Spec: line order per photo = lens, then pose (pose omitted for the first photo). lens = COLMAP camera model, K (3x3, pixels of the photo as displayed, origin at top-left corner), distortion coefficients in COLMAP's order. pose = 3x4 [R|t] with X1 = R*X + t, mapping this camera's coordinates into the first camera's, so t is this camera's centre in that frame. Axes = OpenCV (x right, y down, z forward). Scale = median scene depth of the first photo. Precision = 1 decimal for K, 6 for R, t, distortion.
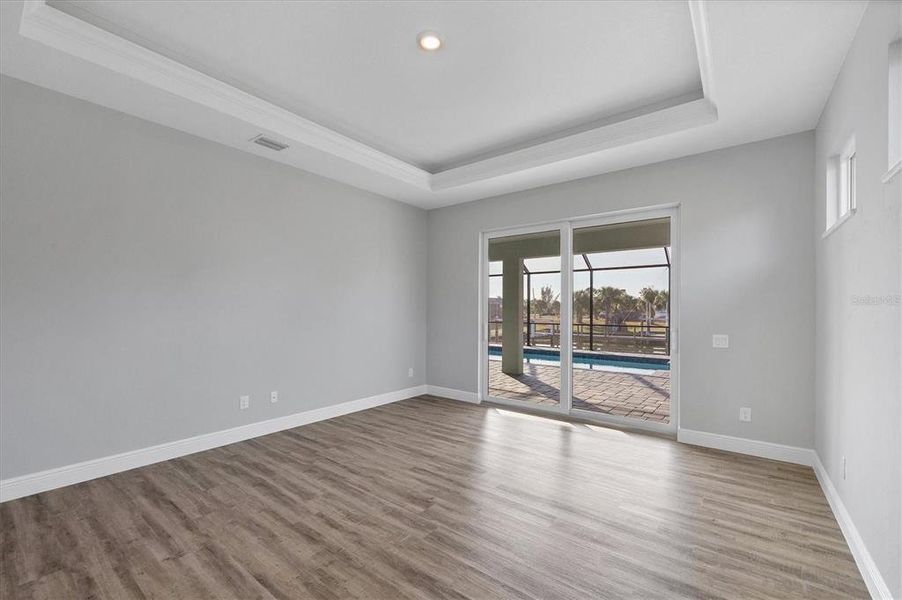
lens RADIAL K [[373.6, 0, 451.8], [0, 373.6, 310.8], [0, 0, 1]] dist [-0.000454, -0.000375]
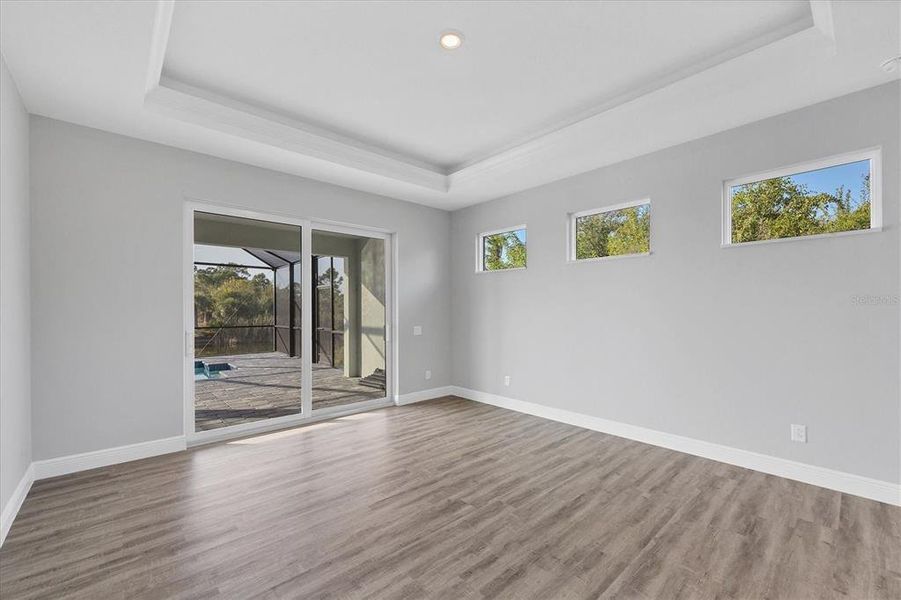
lens RADIAL K [[373.2, 0, 451.3], [0, 373.2, 310.8], [0, 0, 1]] dist [-0.000454, -0.000375]
pose [[0.177415, -0.006976, 0.984111, -0.921902], [0.005674, 0.999966, 0.006065, -0.009234], [-0.984120, 0.004508, 0.177449, 0.729032]]
